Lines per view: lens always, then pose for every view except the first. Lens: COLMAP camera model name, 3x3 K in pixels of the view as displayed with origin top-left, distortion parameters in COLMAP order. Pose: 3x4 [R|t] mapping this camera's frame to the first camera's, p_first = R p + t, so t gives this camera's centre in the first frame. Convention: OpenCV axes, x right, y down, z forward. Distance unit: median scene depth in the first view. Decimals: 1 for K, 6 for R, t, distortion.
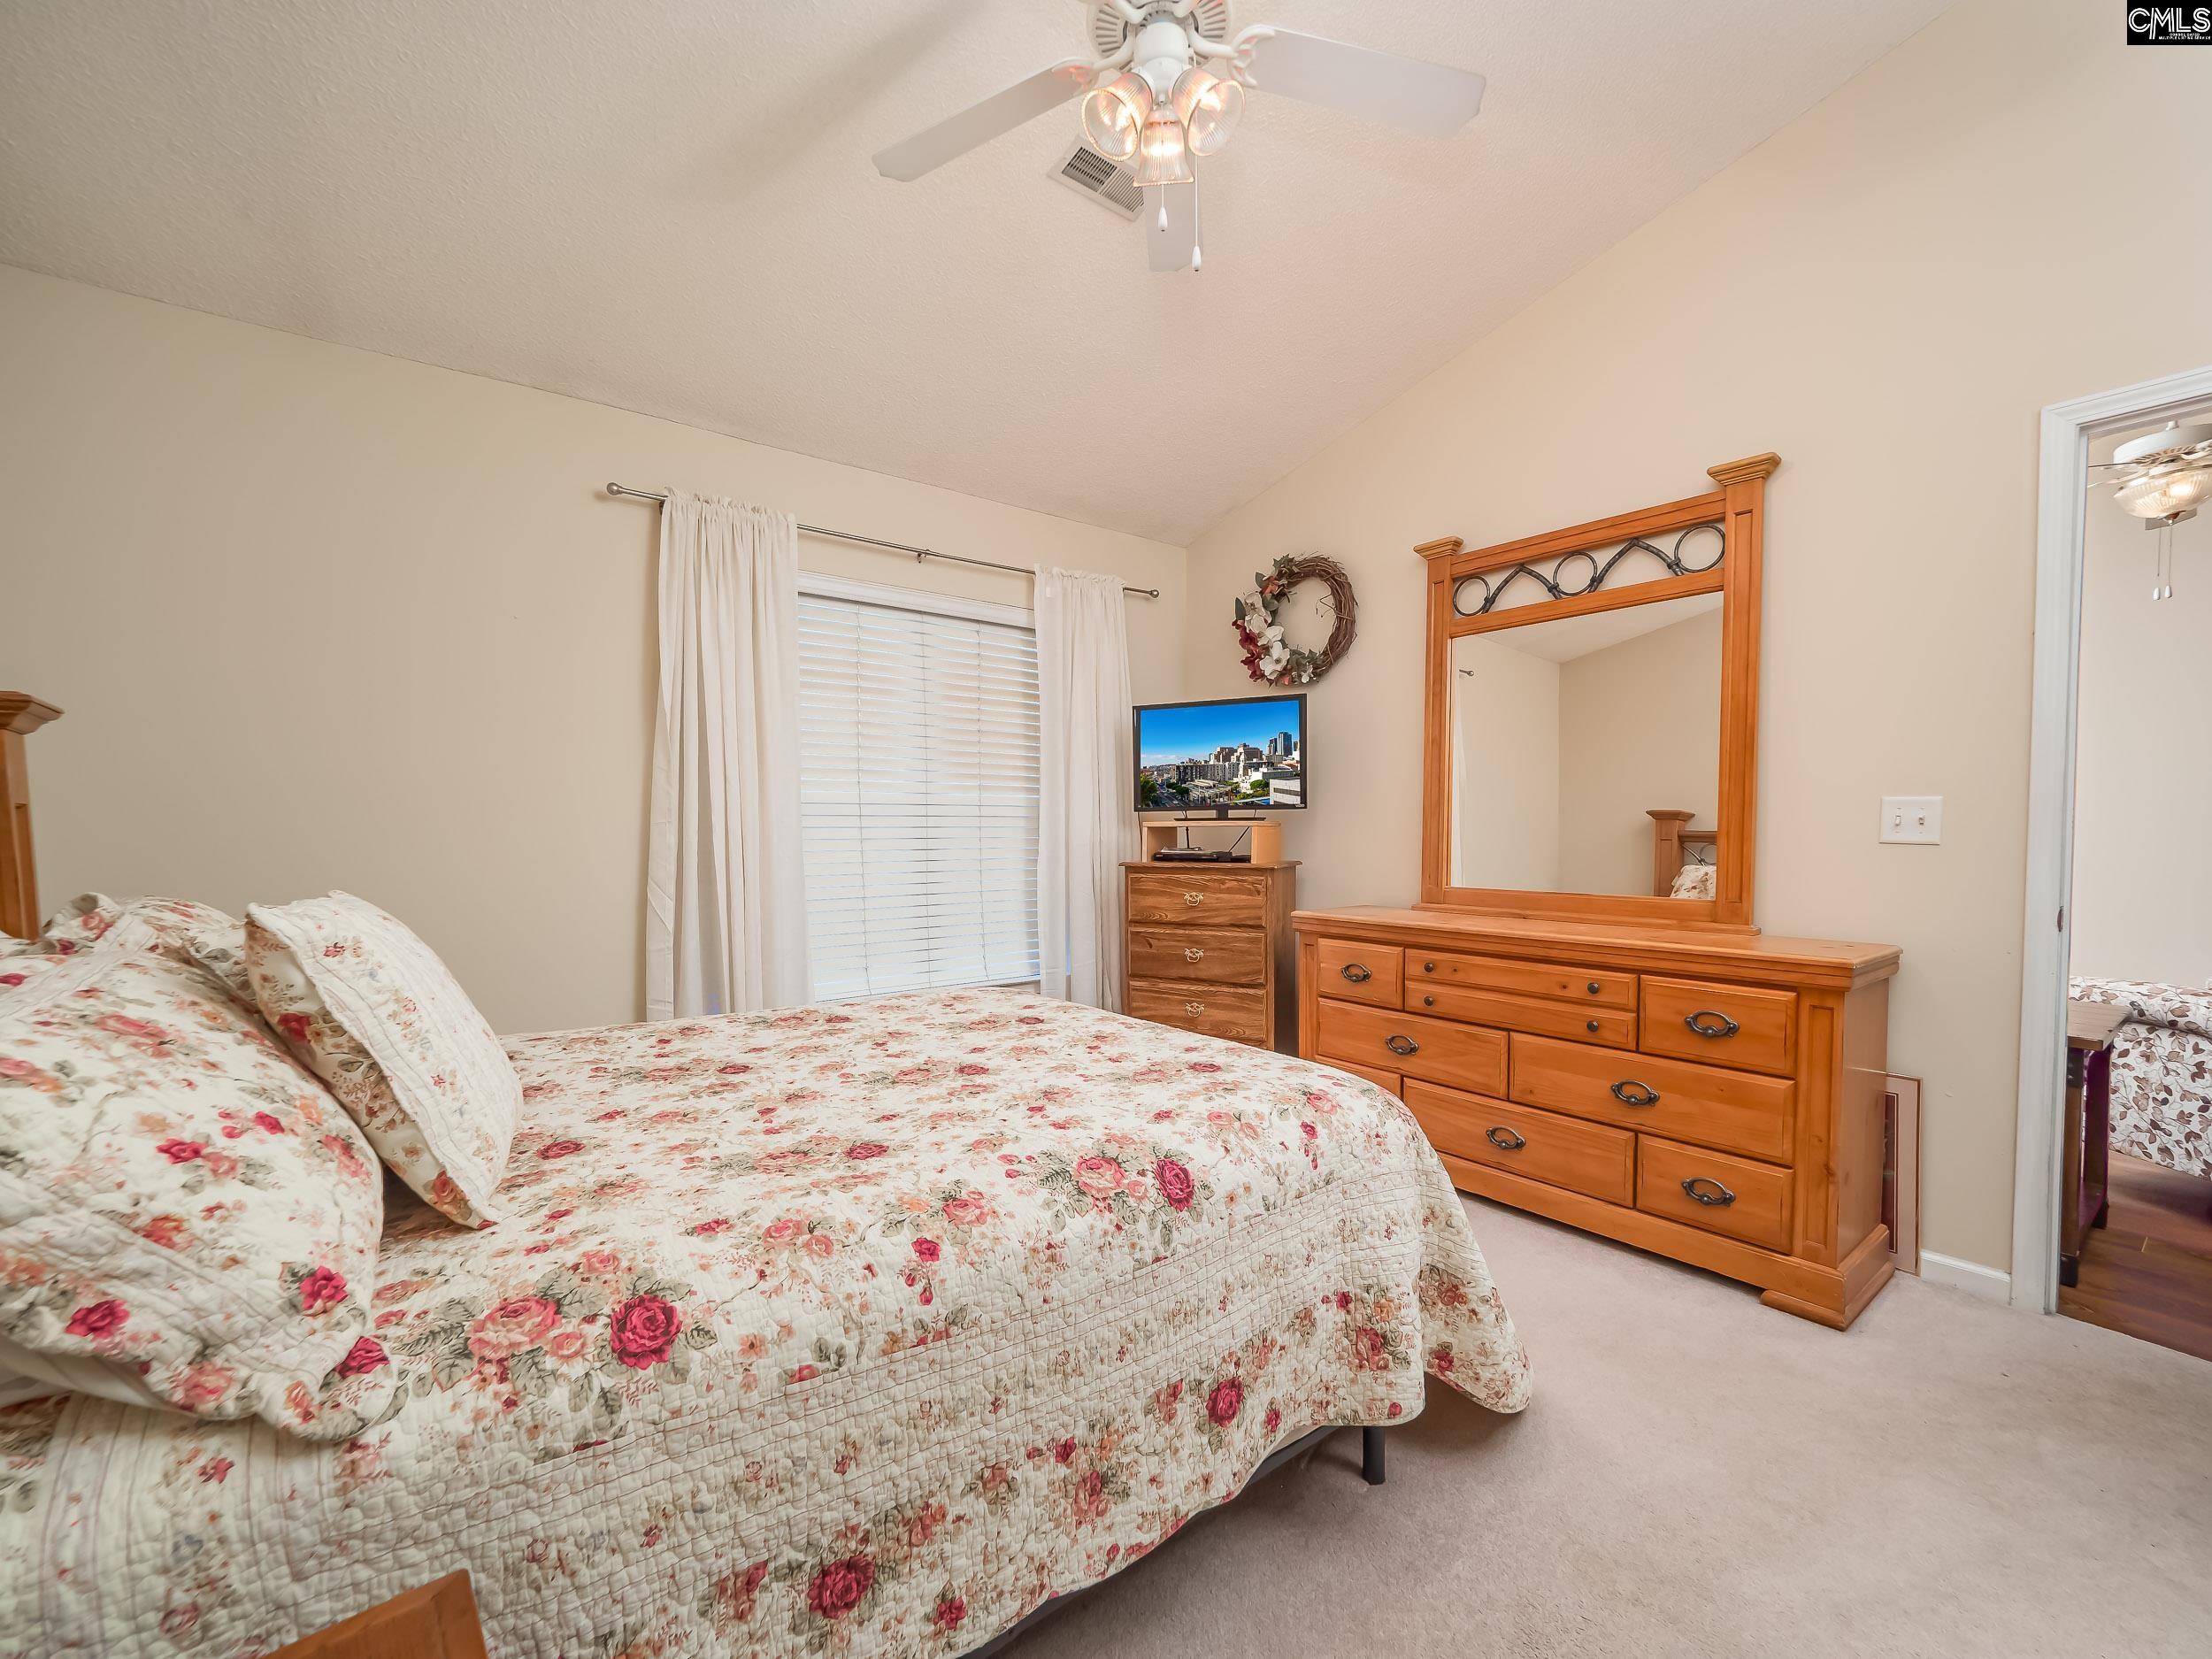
lens RADIAL K [[935.0, 0, 1099.4], [0, 935.0, 861.1], [0, 0, 1]] dist [-0.003626, -0.001183]
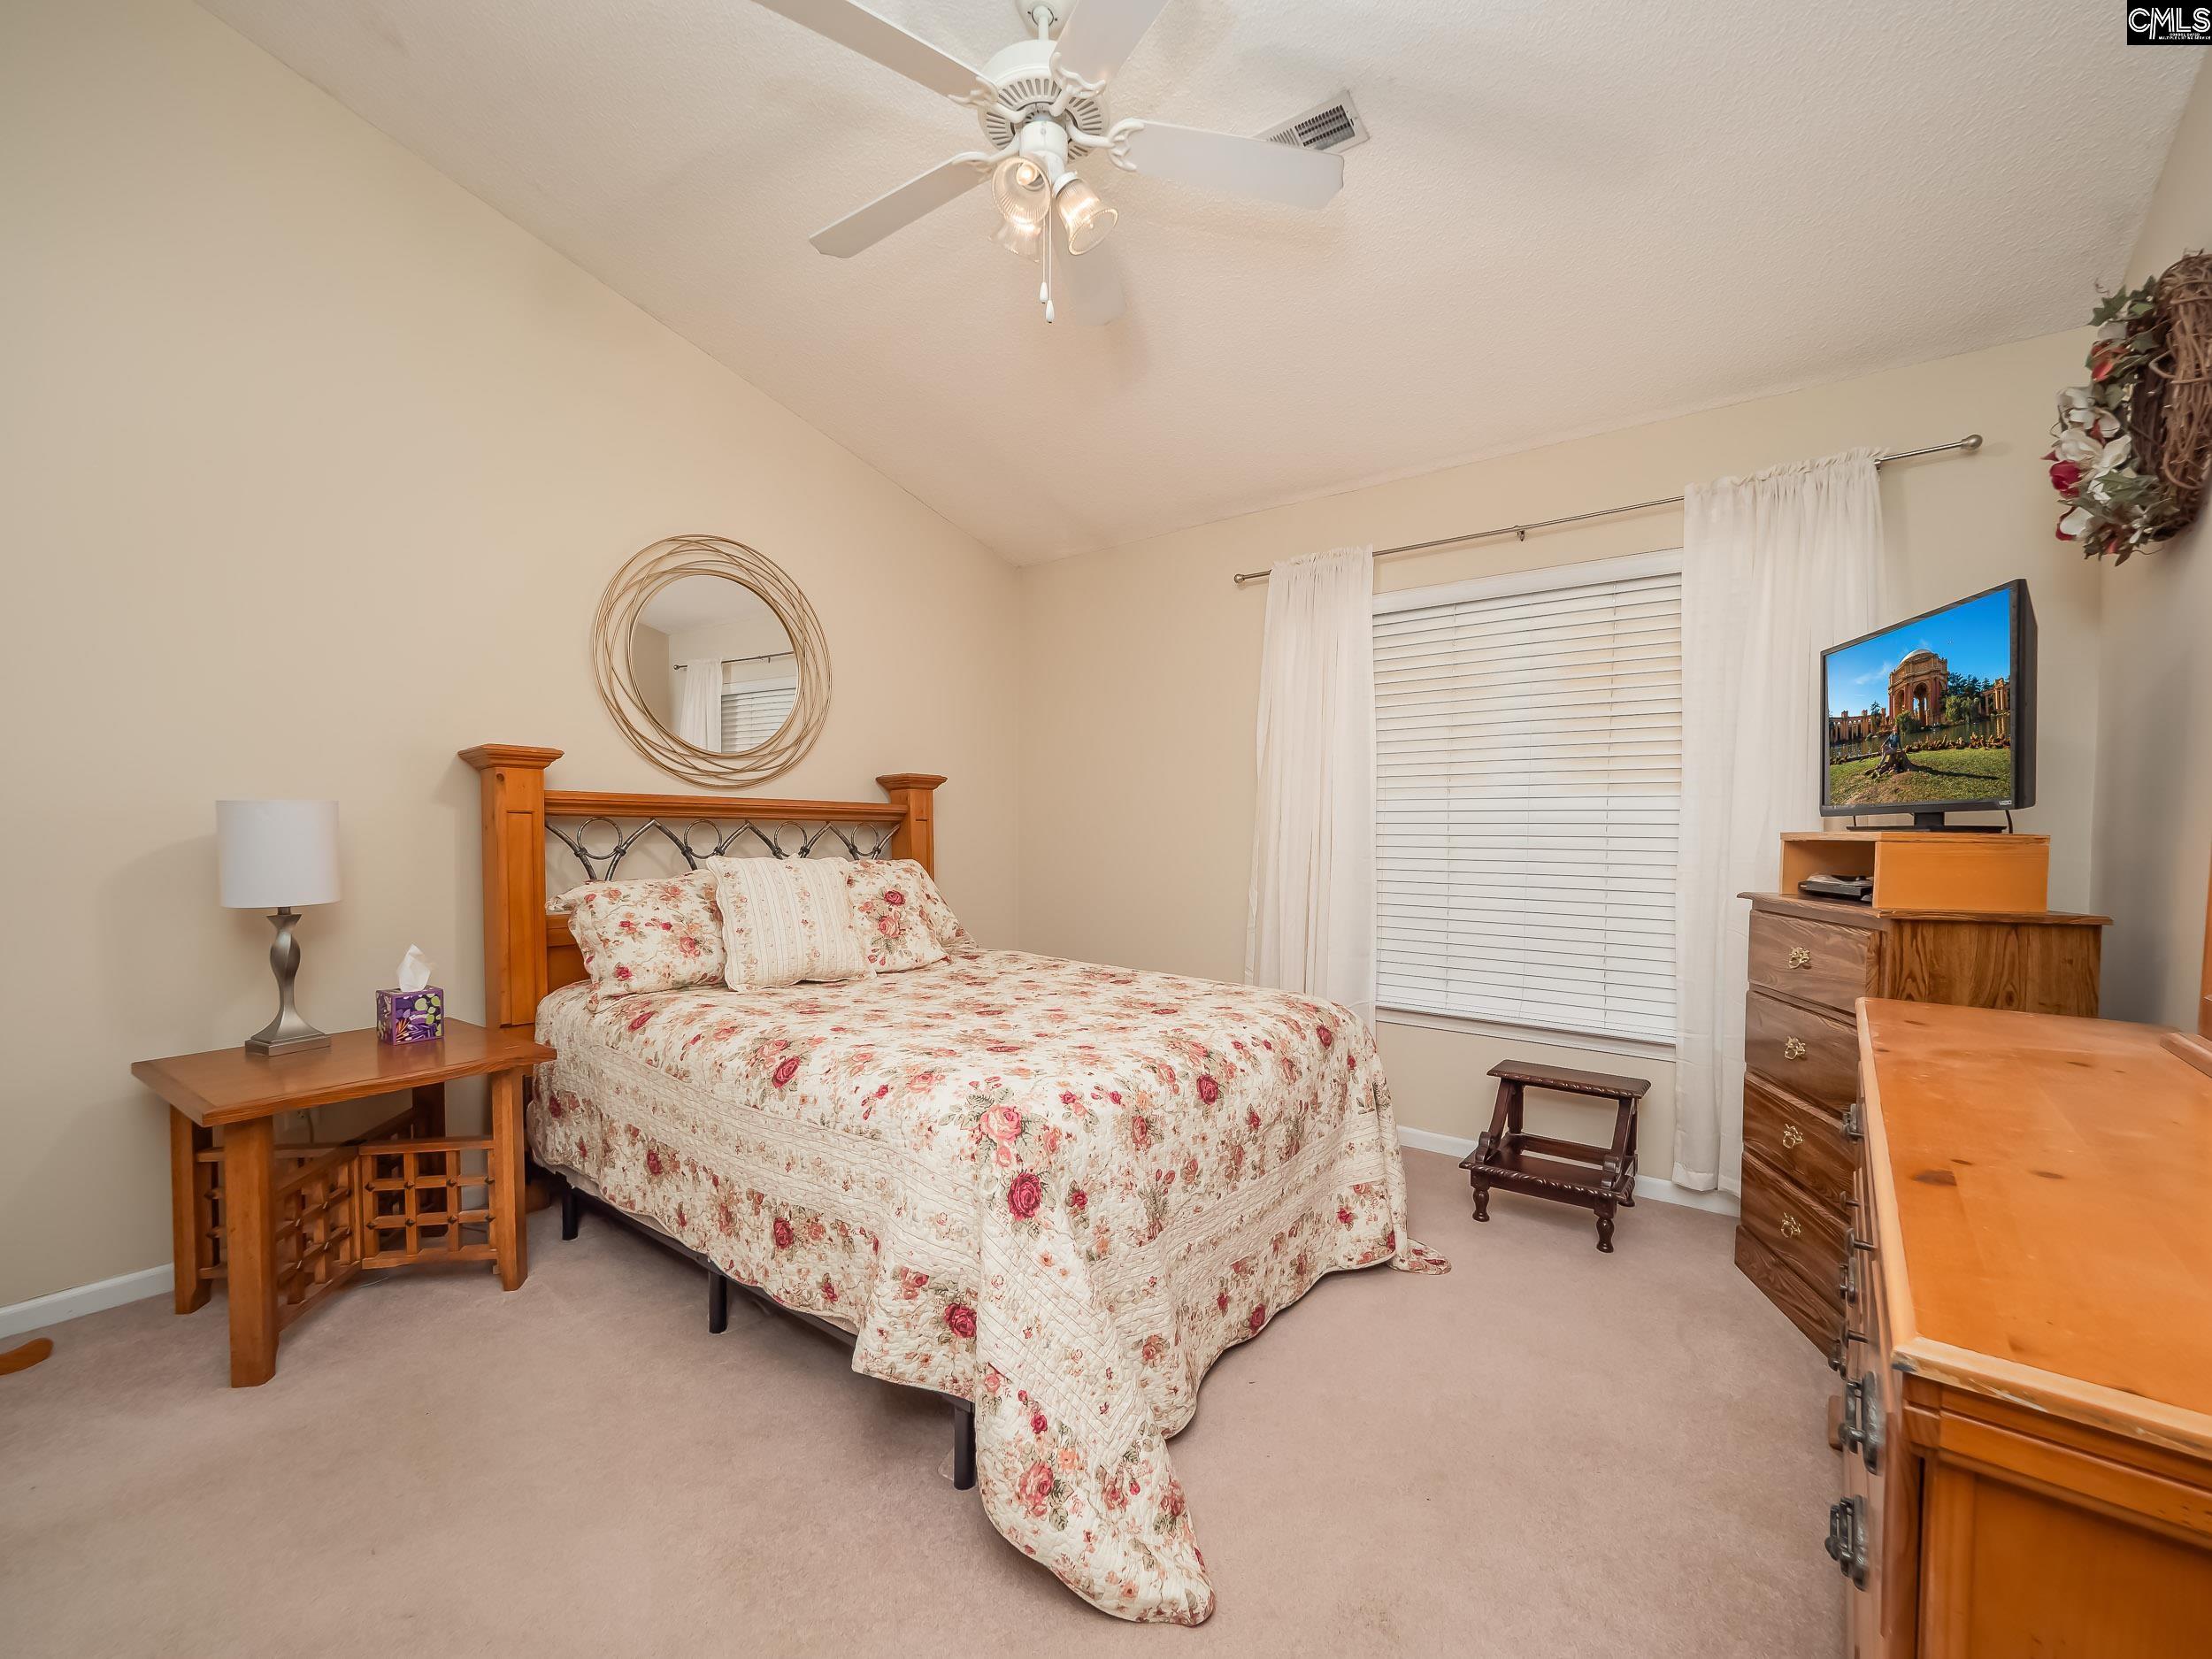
lens RADIAL K [[935.0, 0, 1099.4], [0, 935.0, 861.1], [0, 0, 1]] dist [-0.003626, -0.001183]
pose [[0.237627, 0.037229, -0.970643, 1.611130], [-0.045754, 0.998585, 0.027099, -0.051904], [0.970278, 0.037972, 0.238995, 1.102402]]
